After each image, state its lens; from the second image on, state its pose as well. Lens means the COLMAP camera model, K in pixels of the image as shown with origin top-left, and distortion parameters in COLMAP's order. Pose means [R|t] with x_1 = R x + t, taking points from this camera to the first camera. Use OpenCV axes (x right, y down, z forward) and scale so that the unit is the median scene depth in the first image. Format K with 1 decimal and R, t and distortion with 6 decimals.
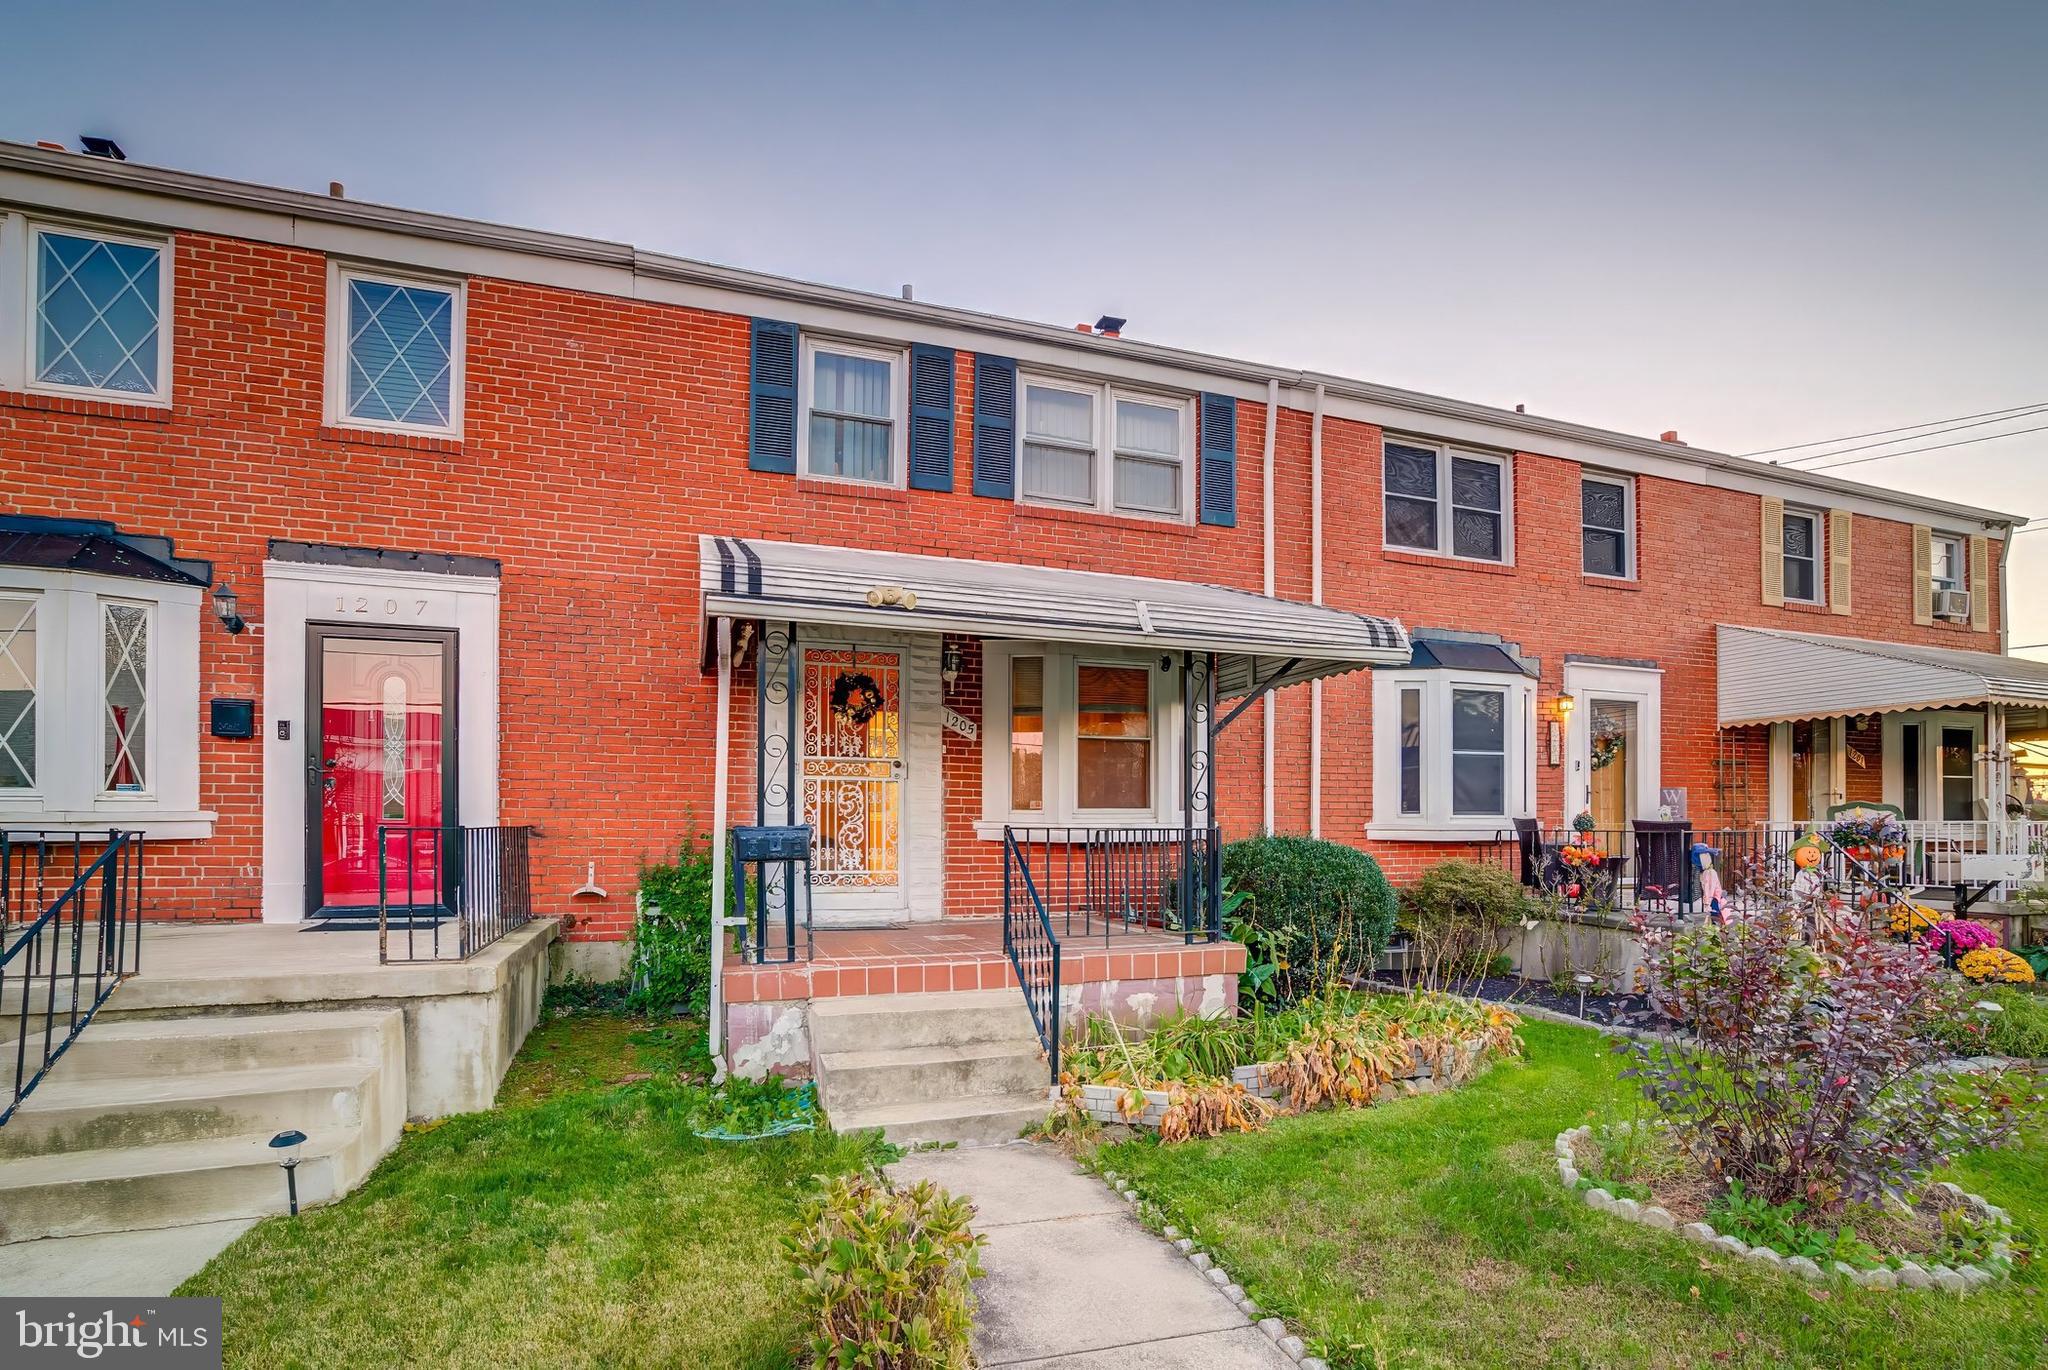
lens RADIAL K [[997.3, 0, 1032.4], [0, 997.3, 811.1], [0, 0, 1]] dist [-0.061452, 0.028709]
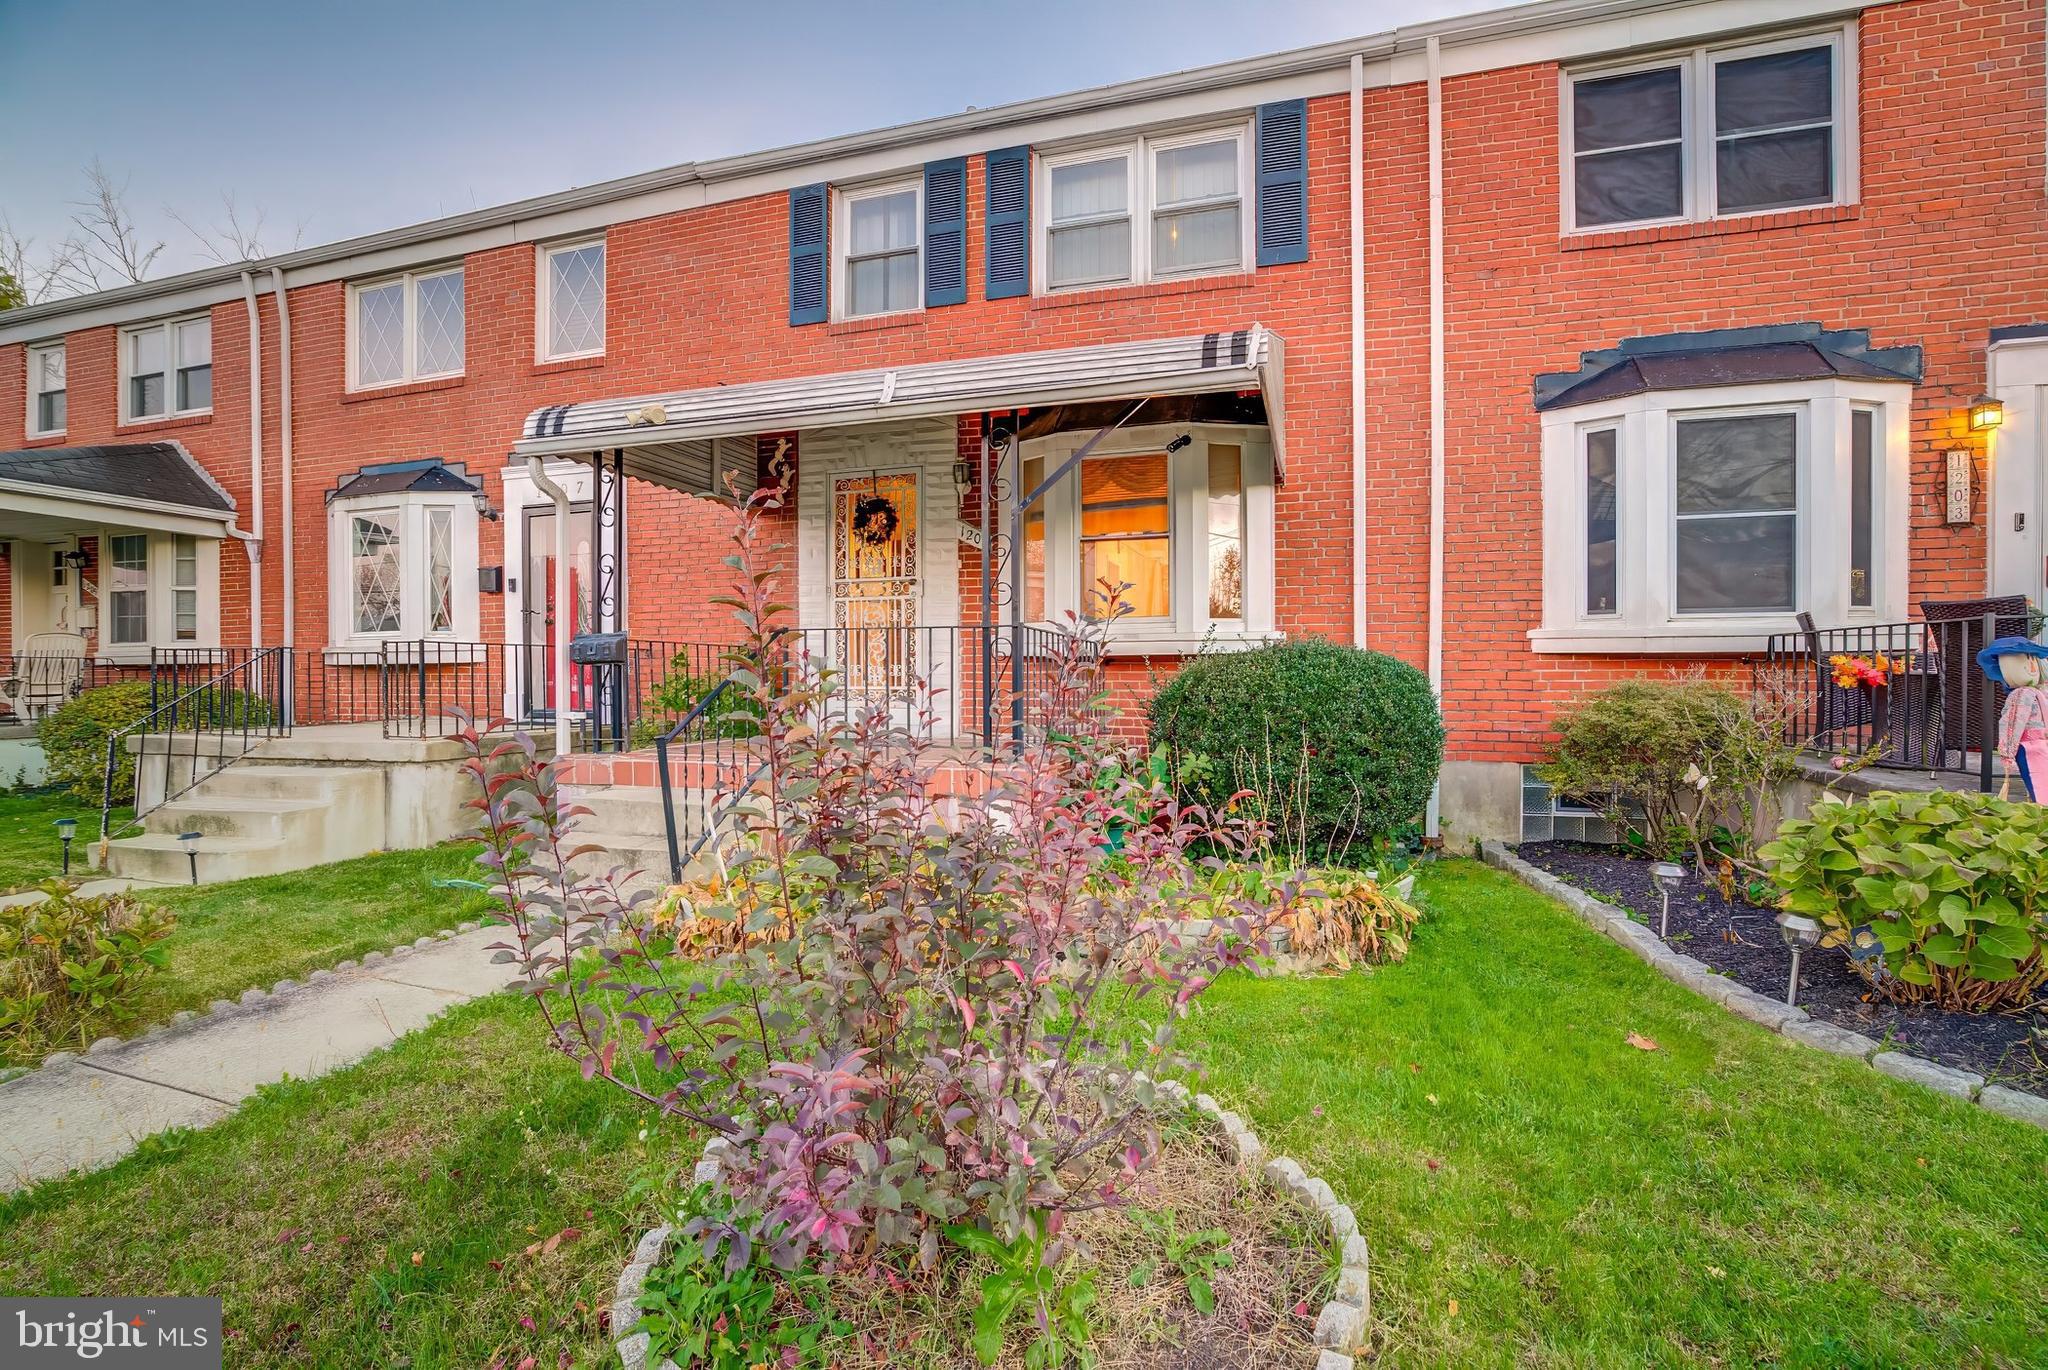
lens RADIAL K [[942.2, 0, 1024.0], [0, 942.2, 685.0], [0, 0, 1]] dist [-0.064888, 0.024300]
pose [[0.798192, -0.002132, -0.602399, 0.591834], [0.013798, 0.999796, 0.014743, 0.049178], [0.602245, -0.020080, 0.798059, 0.333250]]
